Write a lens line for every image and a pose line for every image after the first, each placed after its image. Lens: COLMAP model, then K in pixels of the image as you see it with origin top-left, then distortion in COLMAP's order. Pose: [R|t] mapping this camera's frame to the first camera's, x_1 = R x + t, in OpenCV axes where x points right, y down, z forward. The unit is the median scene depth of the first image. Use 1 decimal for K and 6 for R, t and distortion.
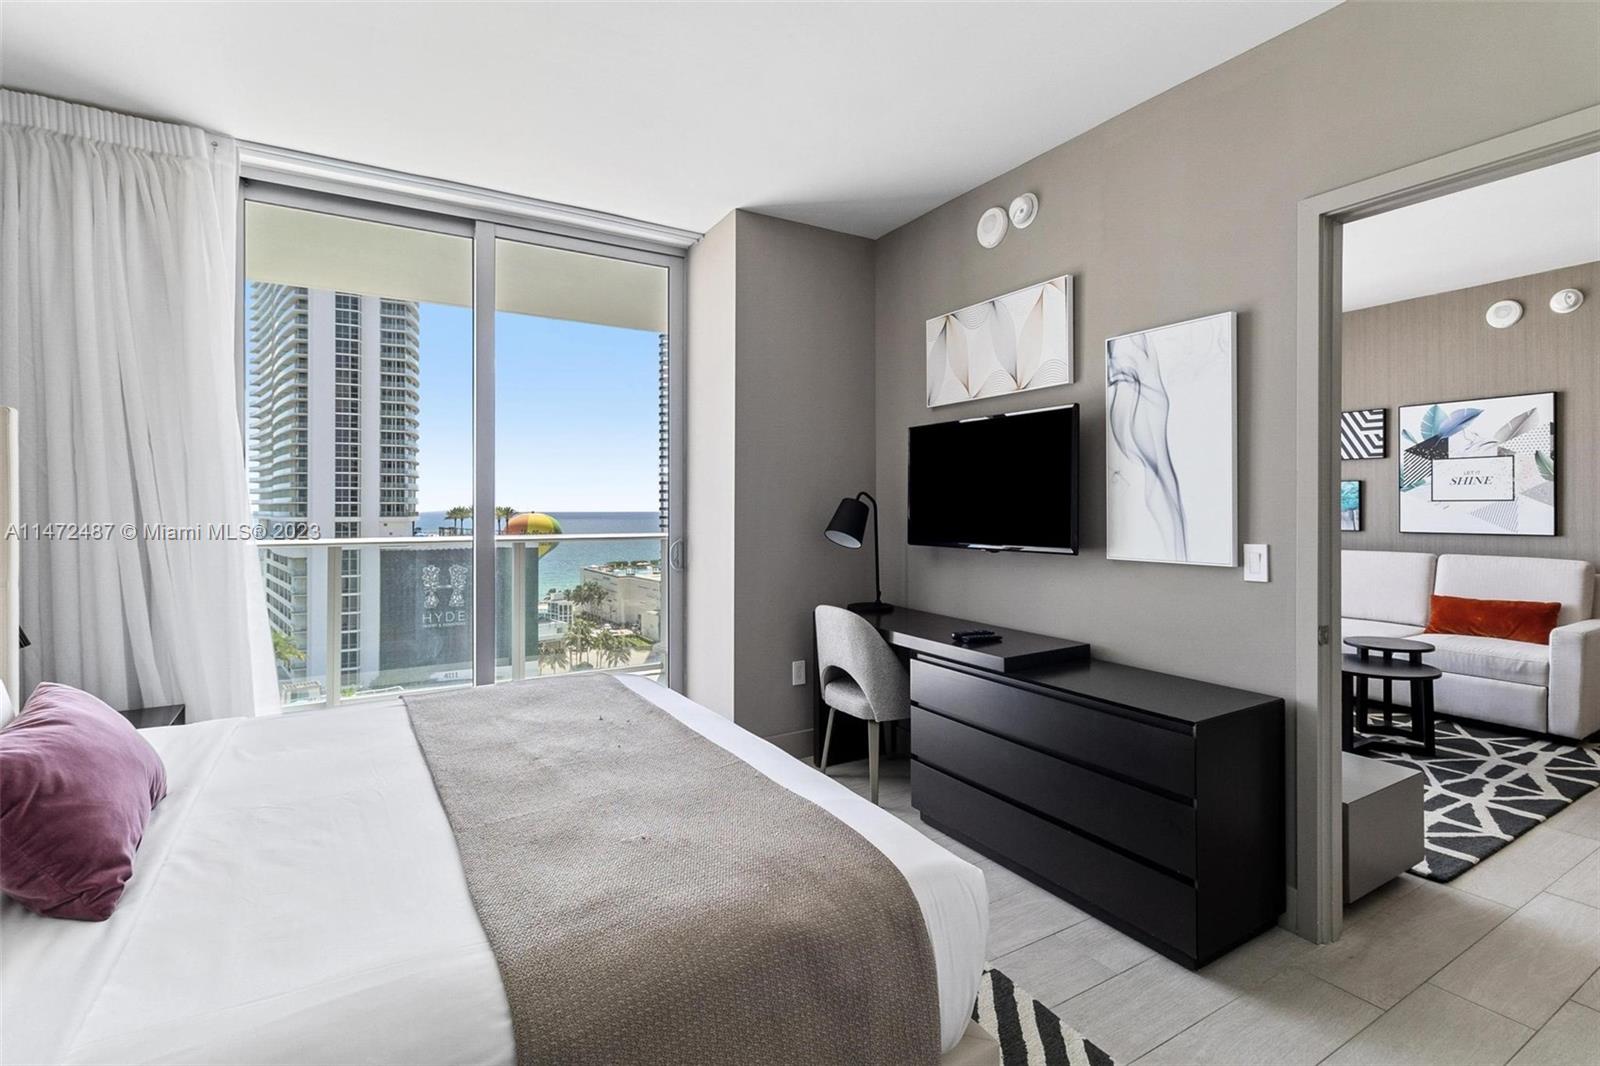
lens RADIAL K [[751.1, 0, 803.1], [0, 751.1, 507.5], [0, 0, 1]] dist [0.001692, 0.001940]
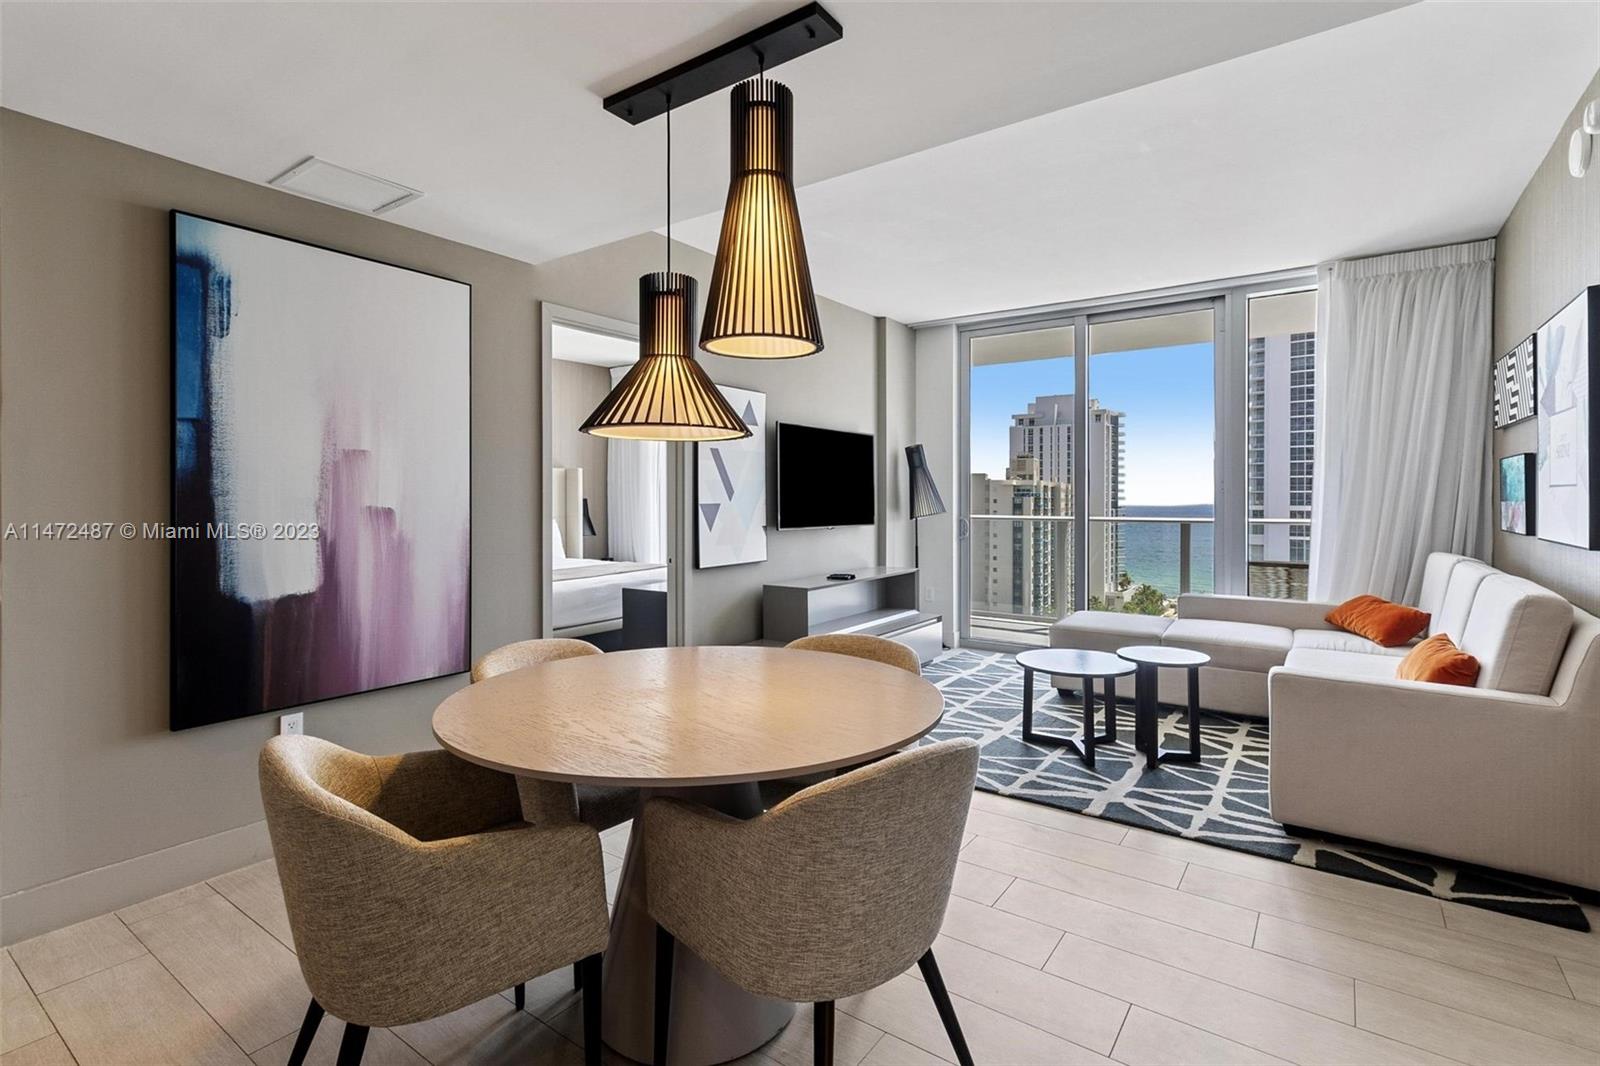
lens RADIAL K [[751.1, 0, 808.9], [0, 751.1, 499.9], [0, 0, 1]] dist [0.001692, 0.001940]
pose [[0.406020, 0.004769, -0.913852, 1.087268], [-0.000282, 0.999987, 0.005093, -0.000296], [0.913864, -0.001810, 0.406016, 0.219611]]
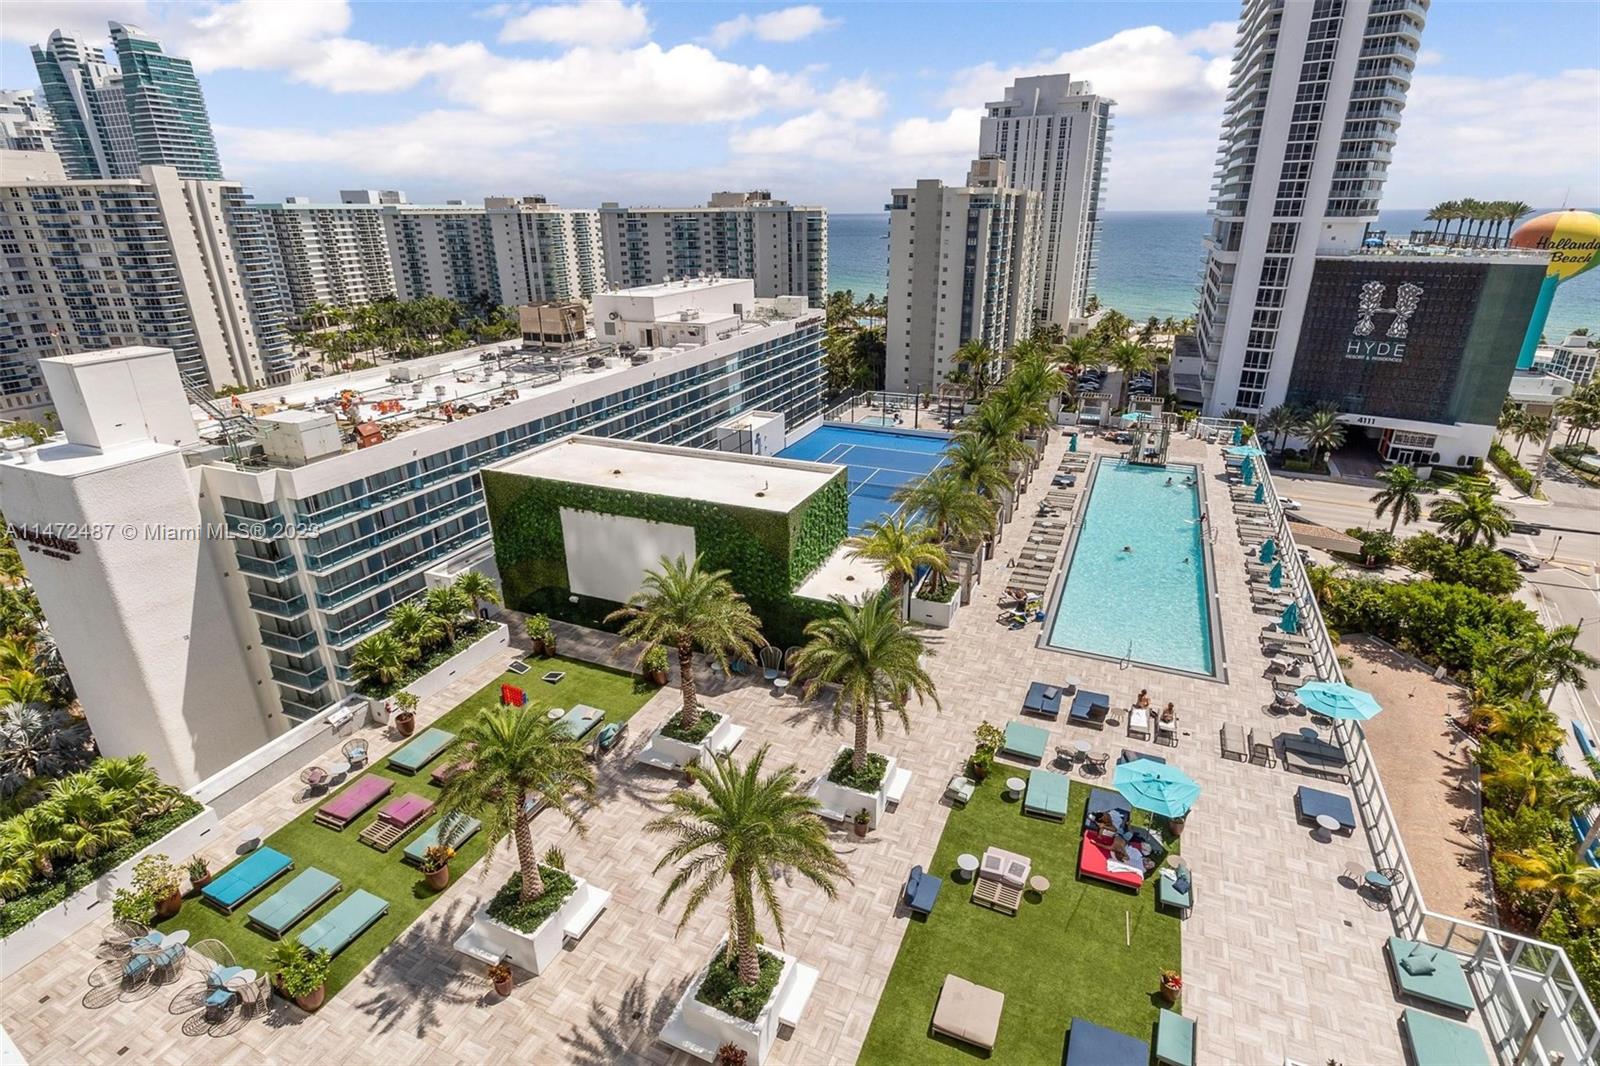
lens RADIAL K [[797.8, 0, 798.0], [0, 797.8, 529.1], [0, 0, 1]] dist [-0.005014, 0.001546]
pose [[0.447878, 0.328961, -0.831378, 0.770689], [0.009862, 0.927981, 0.372498, -0.014366], [0.894040, -0.175033, 0.412378, 1.795648]]
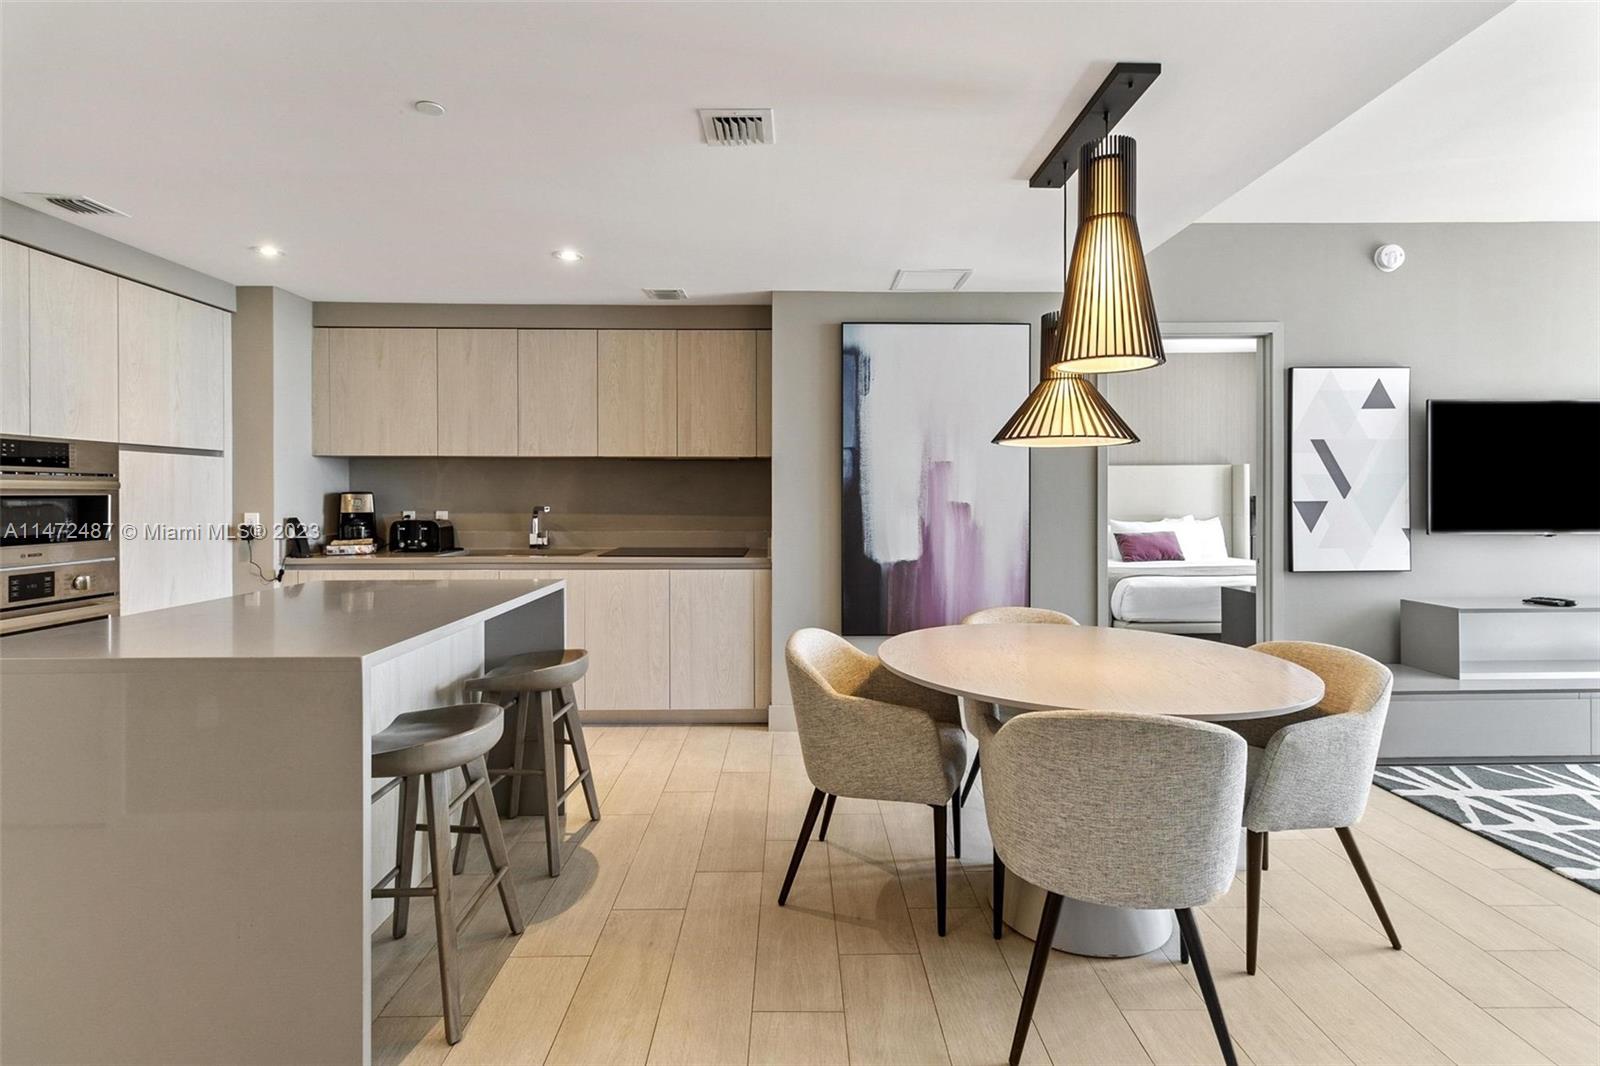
lens RADIAL K [[751.1, 0, 806.1], [0, 751.1, 502.0], [0, 0, 1]] dist [0.001692, 0.001940]
pose [[-0.499628, 0.009549, -0.866187, 1.185879], [0.003699, 0.999954, 0.008890, 0.000278], [0.866232, 0.001238, -0.499640, 0.395362]]
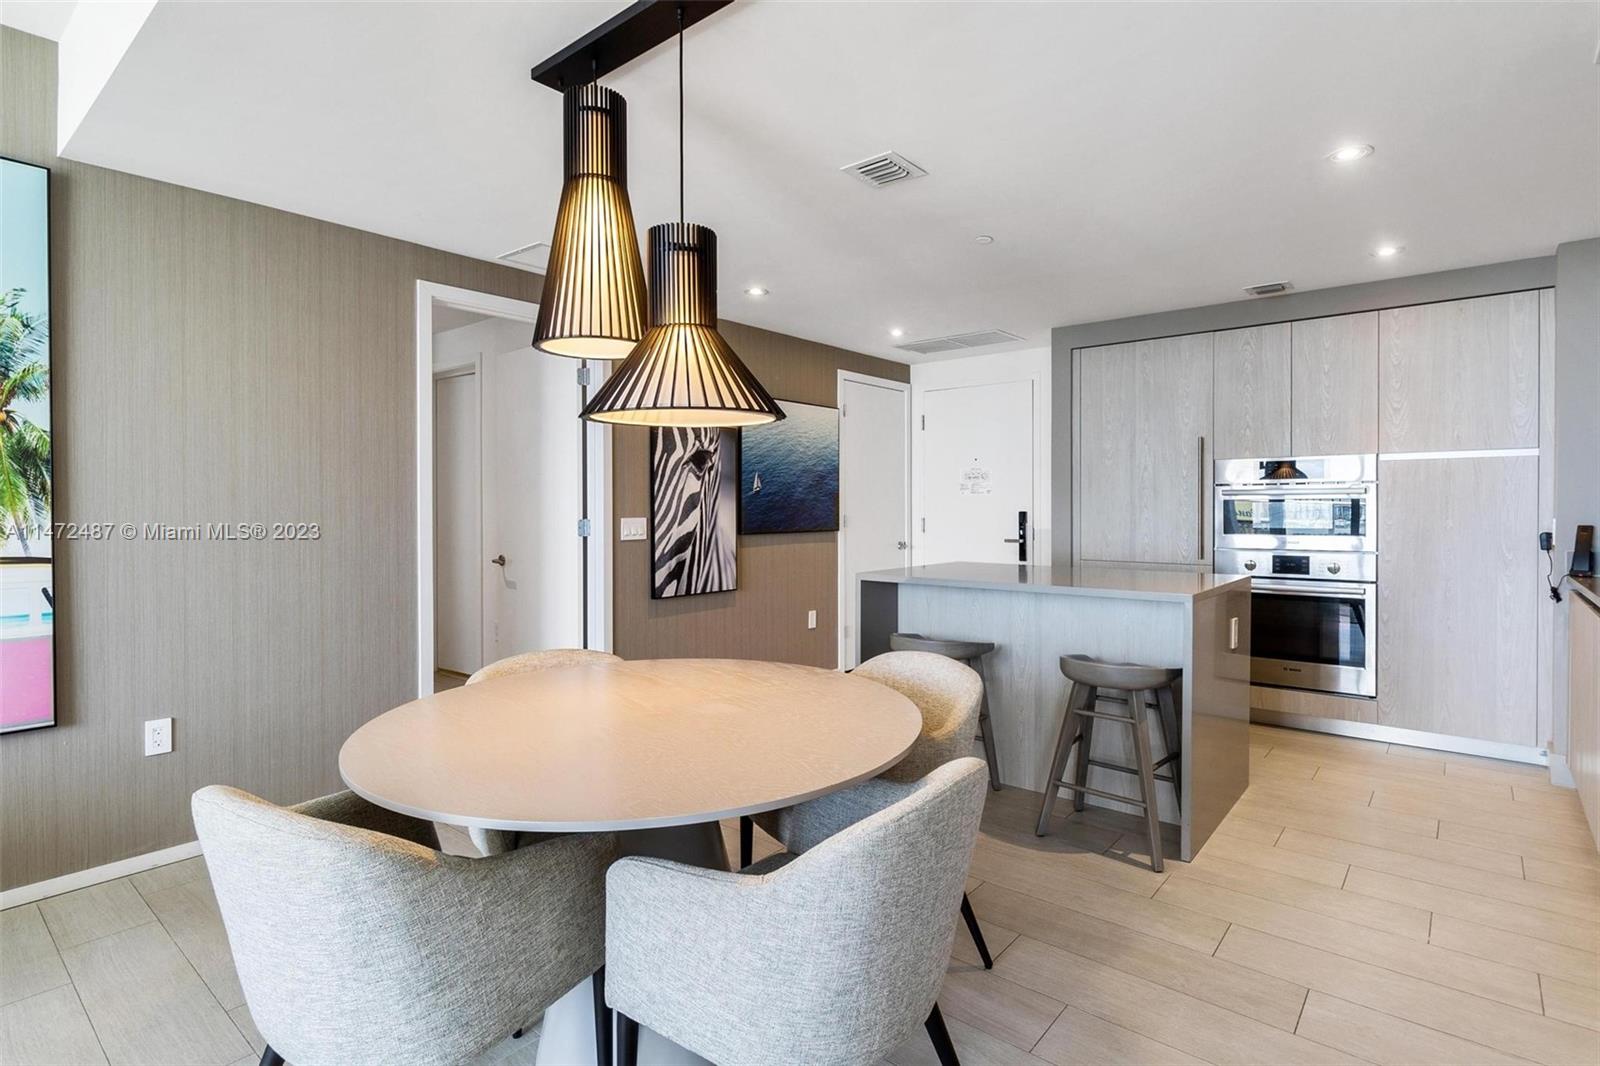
lens RADIAL K [[797.8, 0, 808.2], [0, 797.8, 532.1], [0, 0, 1]] dist [-0.005014, 0.001546]
pose [[-0.329772, -0.025562, 0.943714, 0.403250], [0.003439, 0.999594, 0.028277, 0.006563], [-0.944054, 0.012570, -0.329550, 0.363749]]
